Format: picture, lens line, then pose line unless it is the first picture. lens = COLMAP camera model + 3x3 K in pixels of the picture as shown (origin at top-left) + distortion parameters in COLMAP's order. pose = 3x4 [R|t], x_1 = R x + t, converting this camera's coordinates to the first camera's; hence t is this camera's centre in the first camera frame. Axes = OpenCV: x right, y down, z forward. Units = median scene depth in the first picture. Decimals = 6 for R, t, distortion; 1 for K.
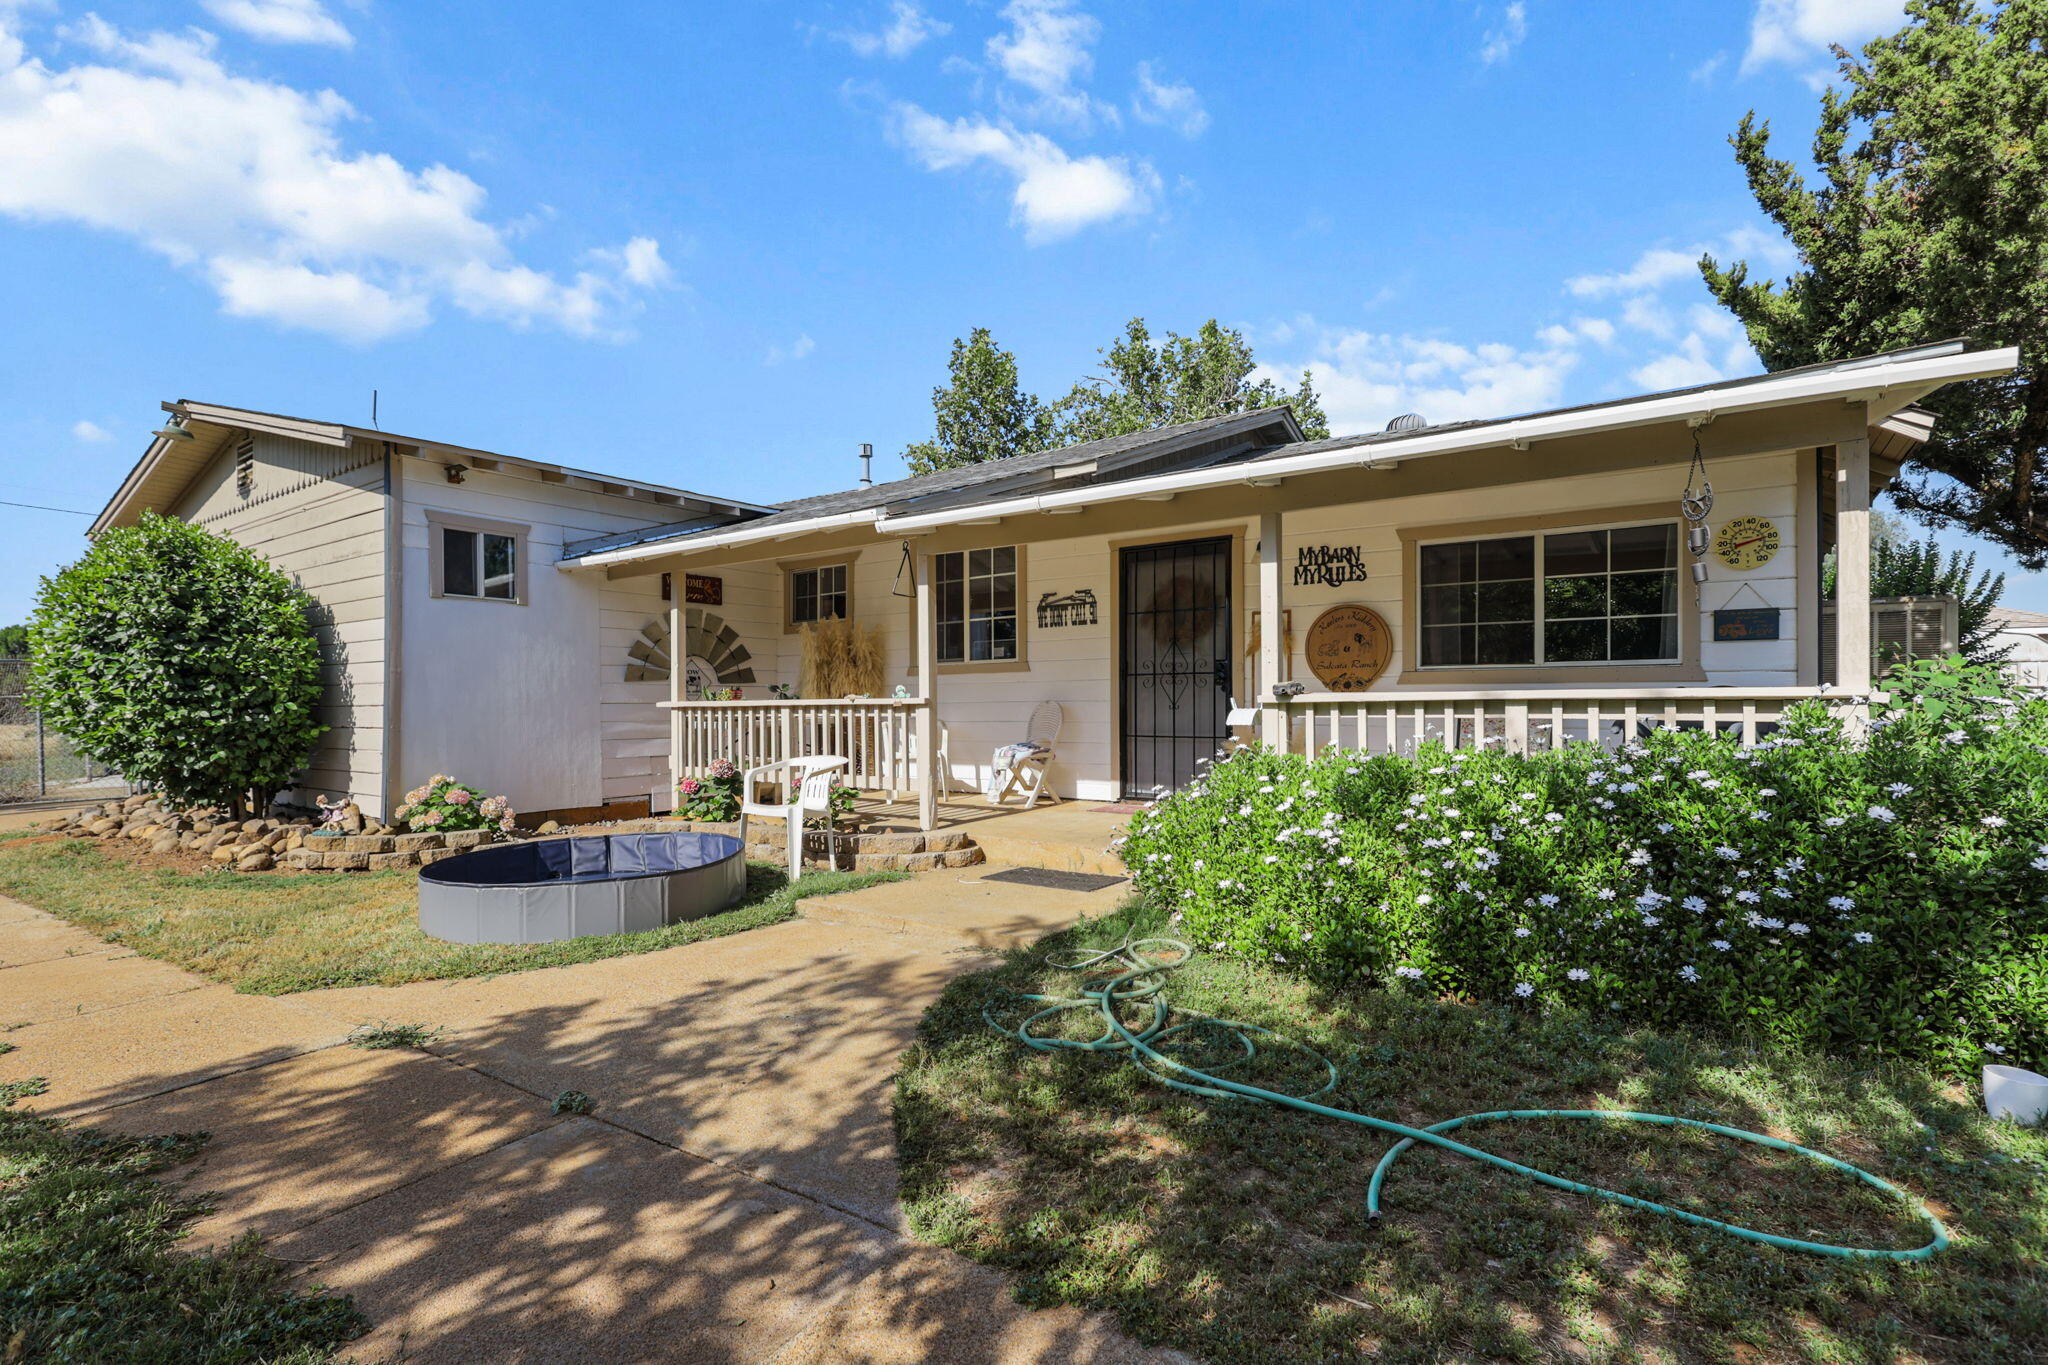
lens RADIAL K [[973.8, 0, 1034.7], [0, 973.8, 721.3], [0, 0, 1]] dist [0.001089, 0.000694]
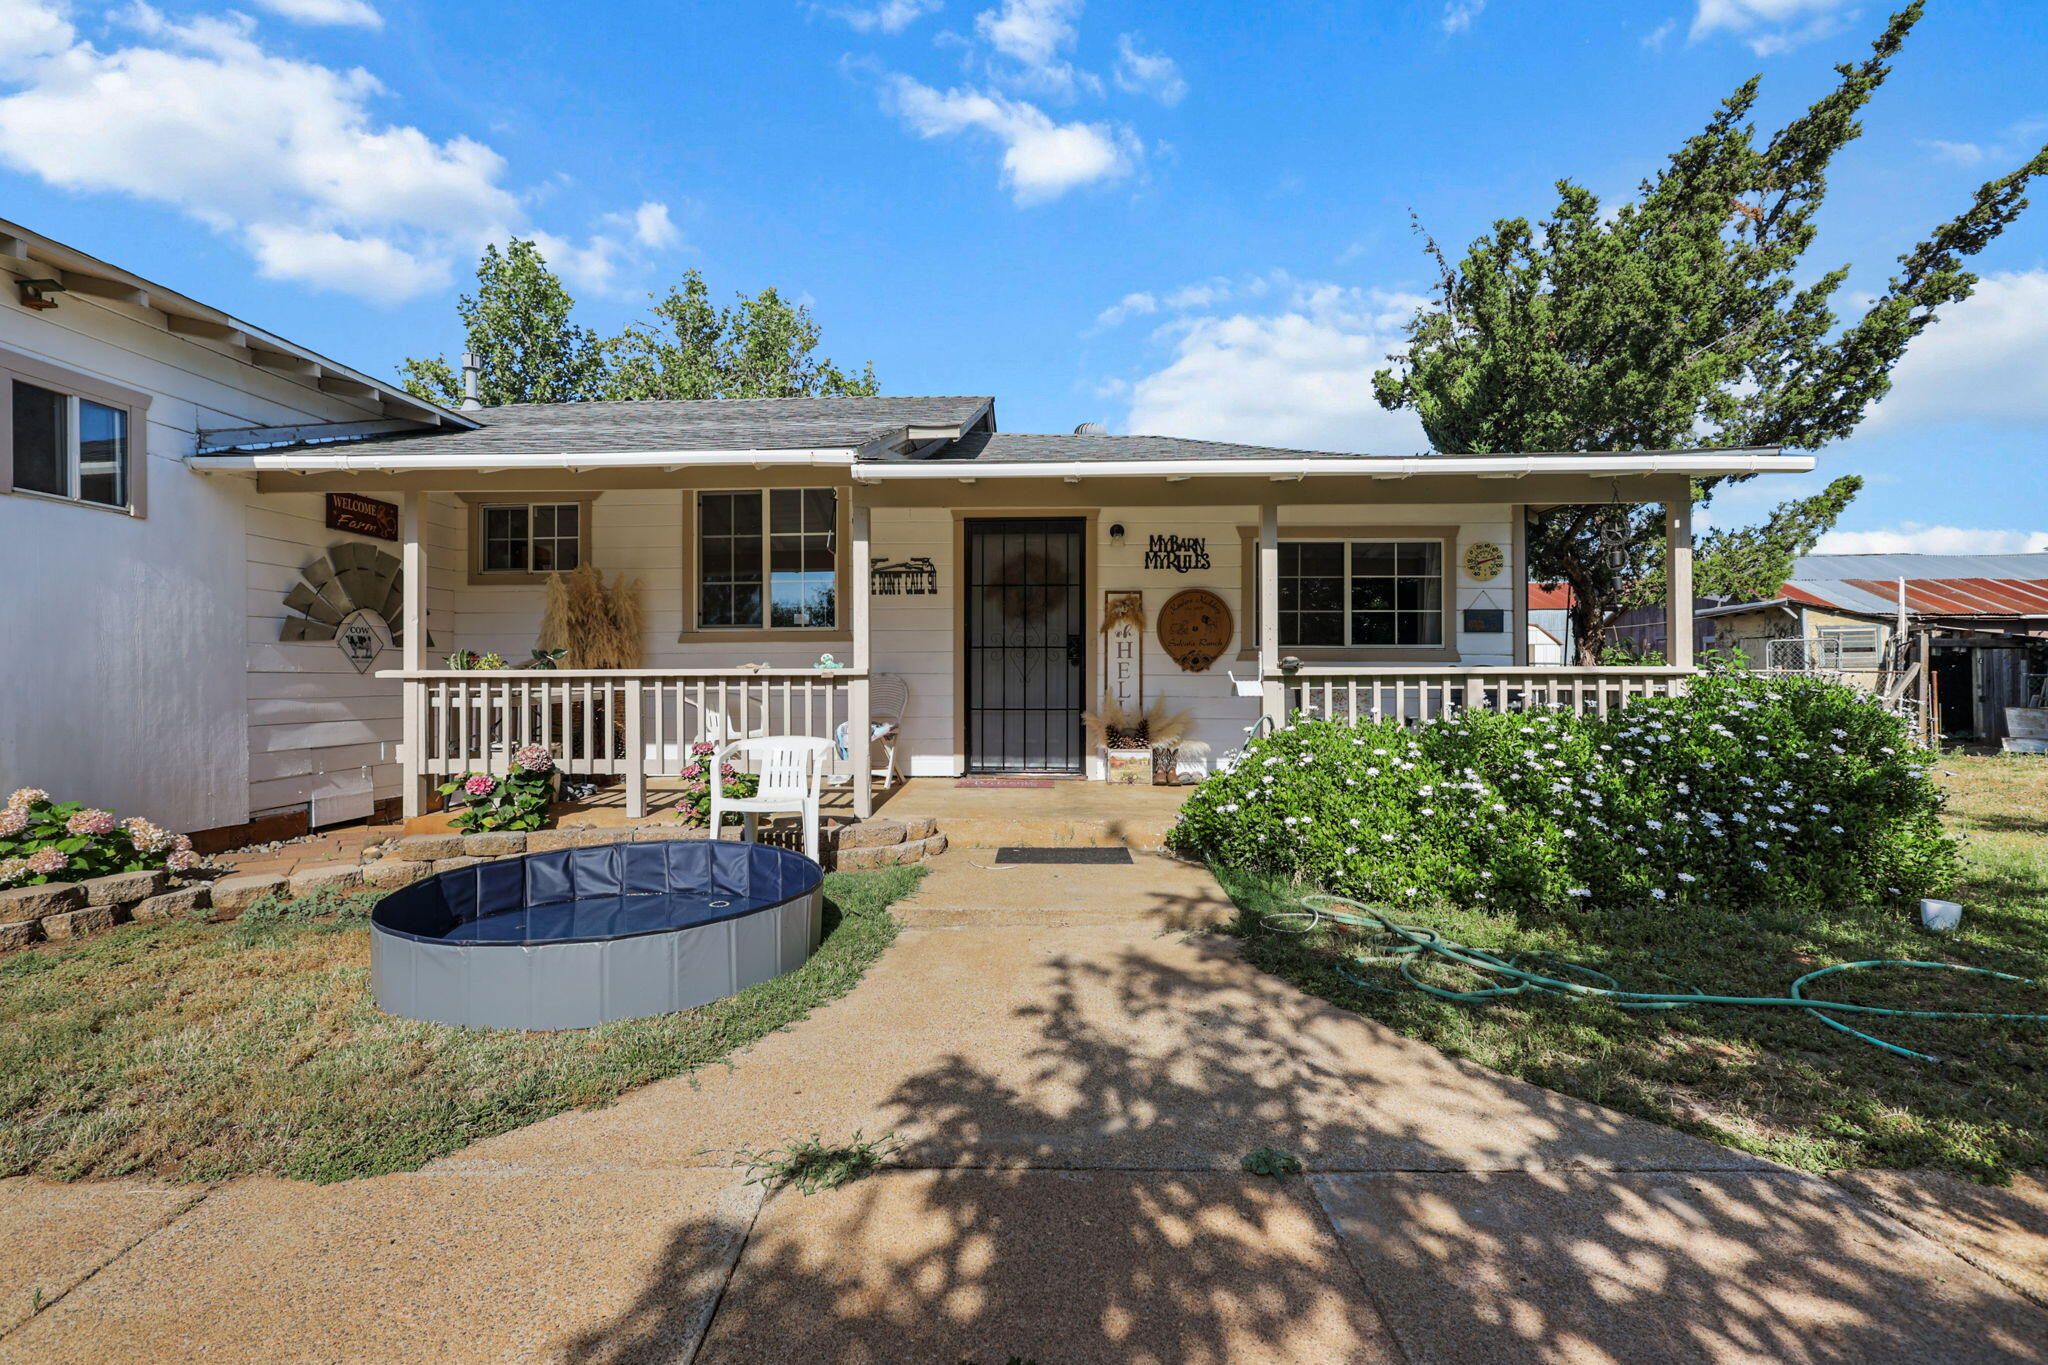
lens RADIAL K [[958.4, 0, 1024.0], [0, 958.4, 682.5], [0, 0, 1]] dist [0.000494, 0.001421]
pose [[0.839241, 0.002109, 0.543755, -0.687117], [0.006186, 0.999891, -0.013426, 0.002216], [-0.543724, 0.014631, 0.839136, 0.278300]]
